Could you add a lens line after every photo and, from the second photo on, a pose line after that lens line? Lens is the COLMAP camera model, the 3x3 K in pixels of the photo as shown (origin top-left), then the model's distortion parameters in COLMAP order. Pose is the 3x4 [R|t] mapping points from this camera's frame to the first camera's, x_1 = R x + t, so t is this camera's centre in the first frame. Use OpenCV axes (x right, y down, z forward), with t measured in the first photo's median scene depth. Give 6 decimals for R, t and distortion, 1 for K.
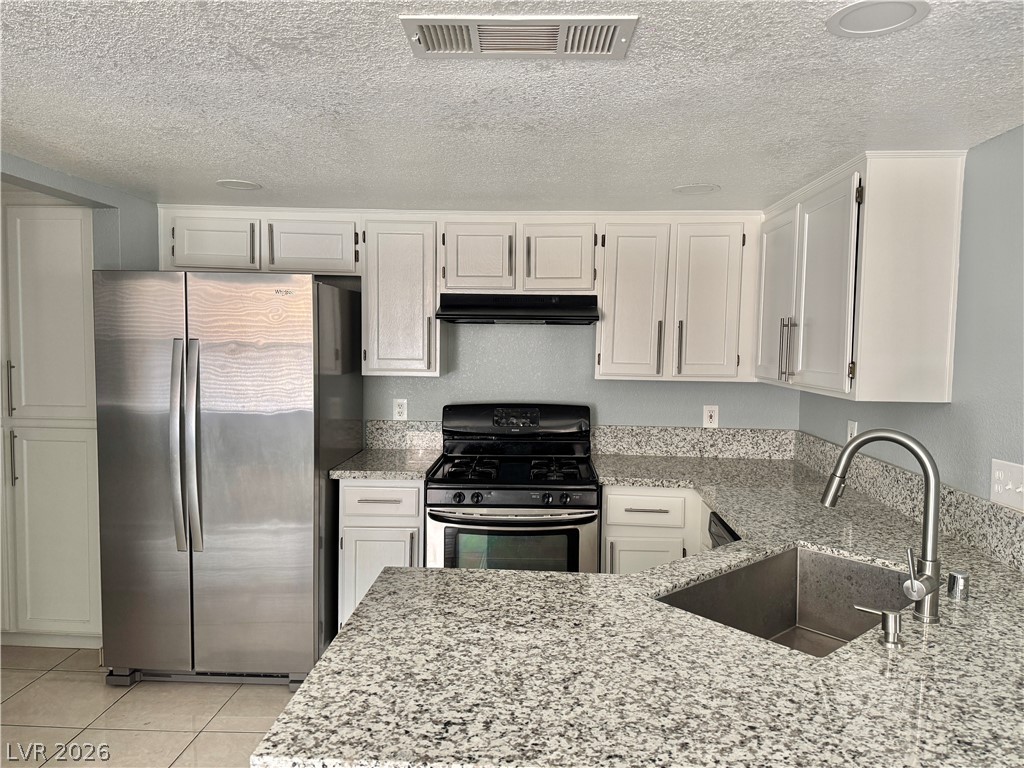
lens RADIAL K [[712.5, 0, 512.6], [0, 712.5, 391.7], [0, 0, 1]] dist [0.034757, -0.035012]
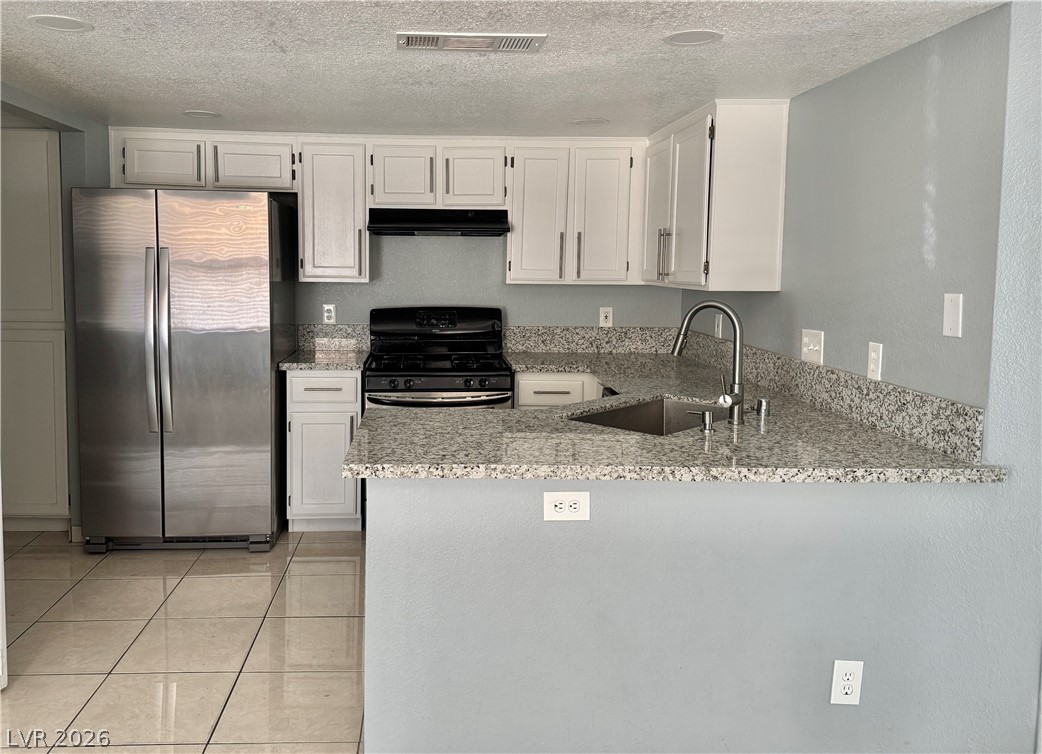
lens RADIAL K [[853.2, 0, 452.9], [0, 853.2, 339.4], [0, 0, 1]] dist [0.058542, 0.012565]
pose [[0.997011, -0.012184, 0.076297, -0.084253], [0.010950, 0.999803, 0.016572, 0.054175], [-0.076483, -0.015686, 0.996947, -0.406279]]
